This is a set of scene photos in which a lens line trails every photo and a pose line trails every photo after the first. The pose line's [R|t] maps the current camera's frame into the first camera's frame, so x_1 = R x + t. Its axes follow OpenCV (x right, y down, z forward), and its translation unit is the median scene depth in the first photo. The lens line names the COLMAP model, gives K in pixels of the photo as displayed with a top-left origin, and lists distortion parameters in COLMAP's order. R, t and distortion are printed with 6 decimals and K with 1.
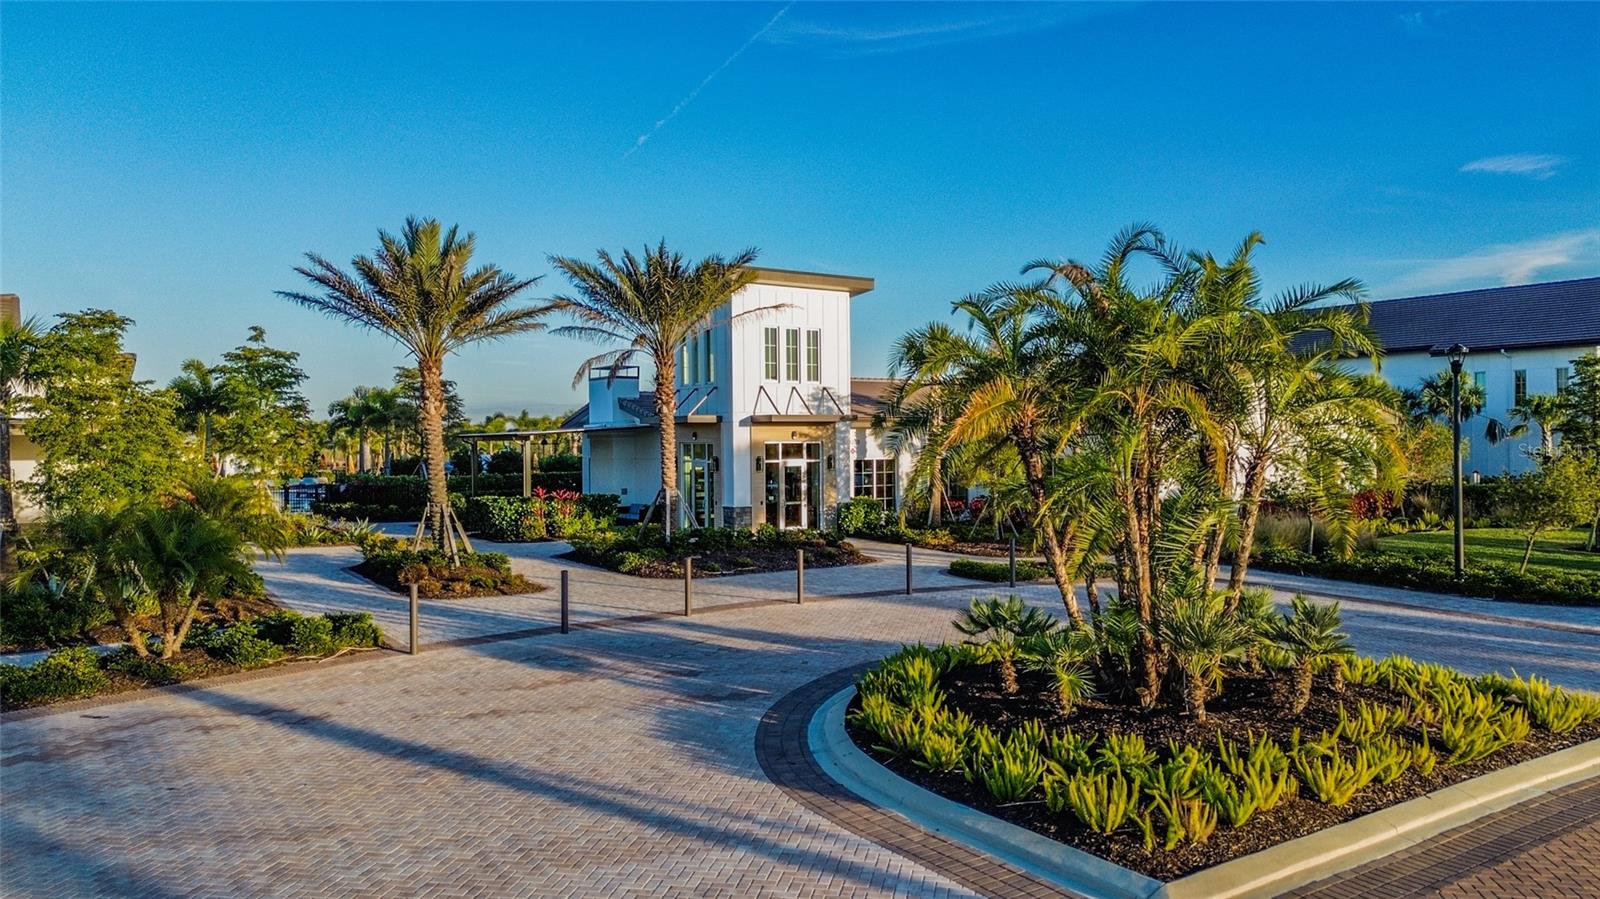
lens RADIAL K [[1116.6, 0, 845.3], [0, 1116.6, 445.9], [0, 0, 1]] dist [0.045419, -0.002208]
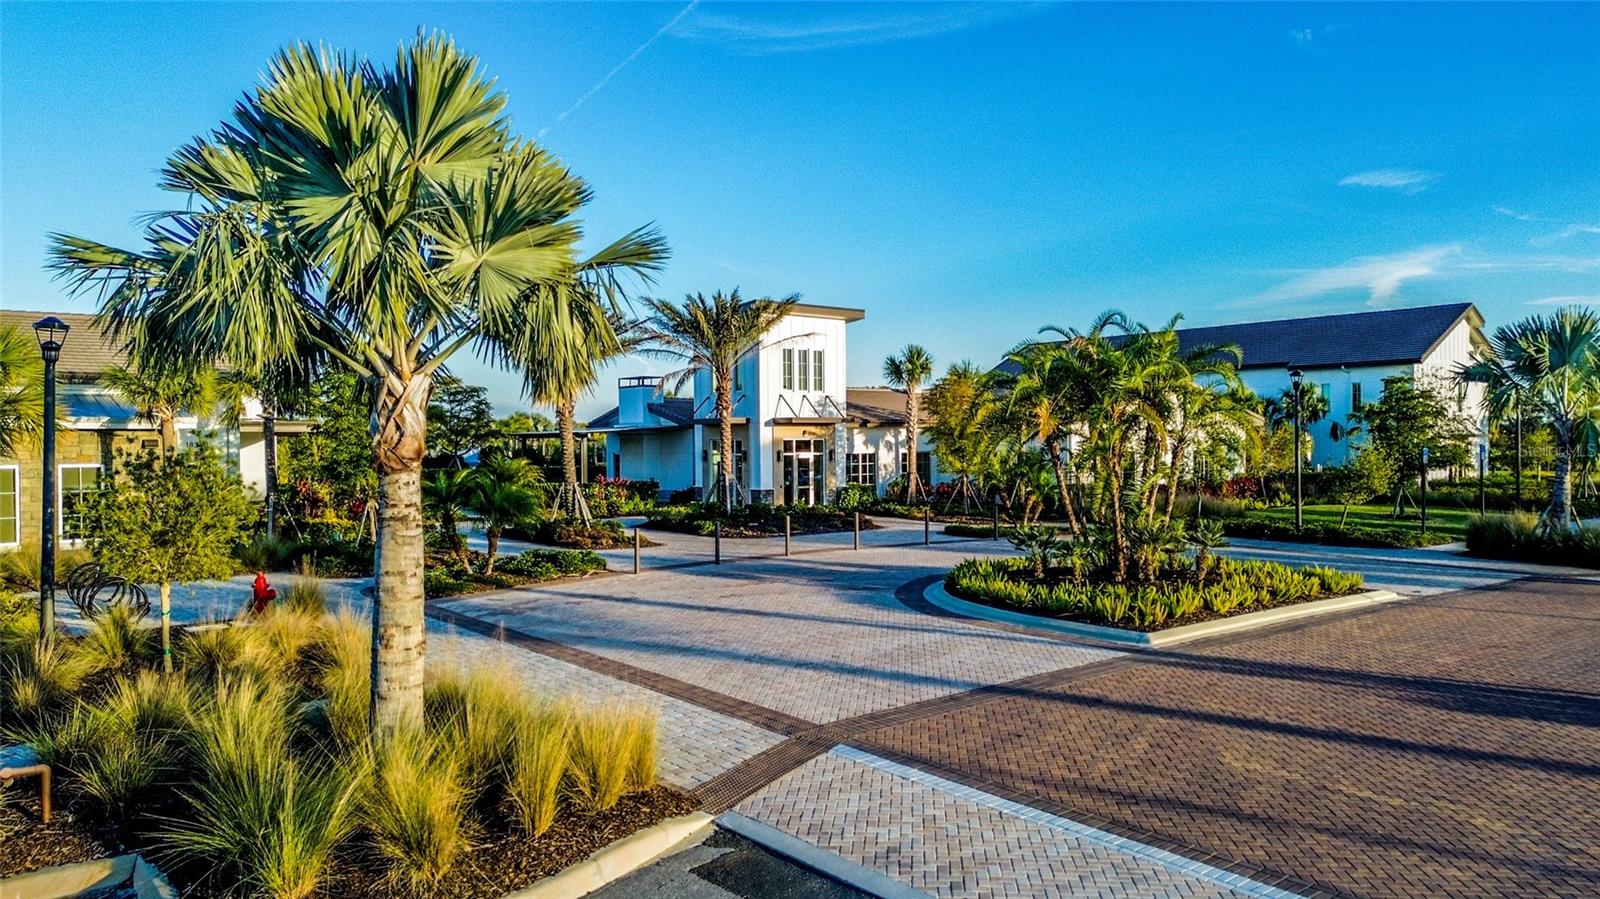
lens RADIAL K [[1116.6, 0, 845.3], [0, 1116.6, 445.9], [0, 0, 1]] dist [0.045419, -0.002208]
pose [[0.995393, -0.000095, 0.095882, -0.122460], [0.000253, 0.999999, -0.001639, 0.006645], [-0.095881, 0.001656, 0.995391, -0.267750]]
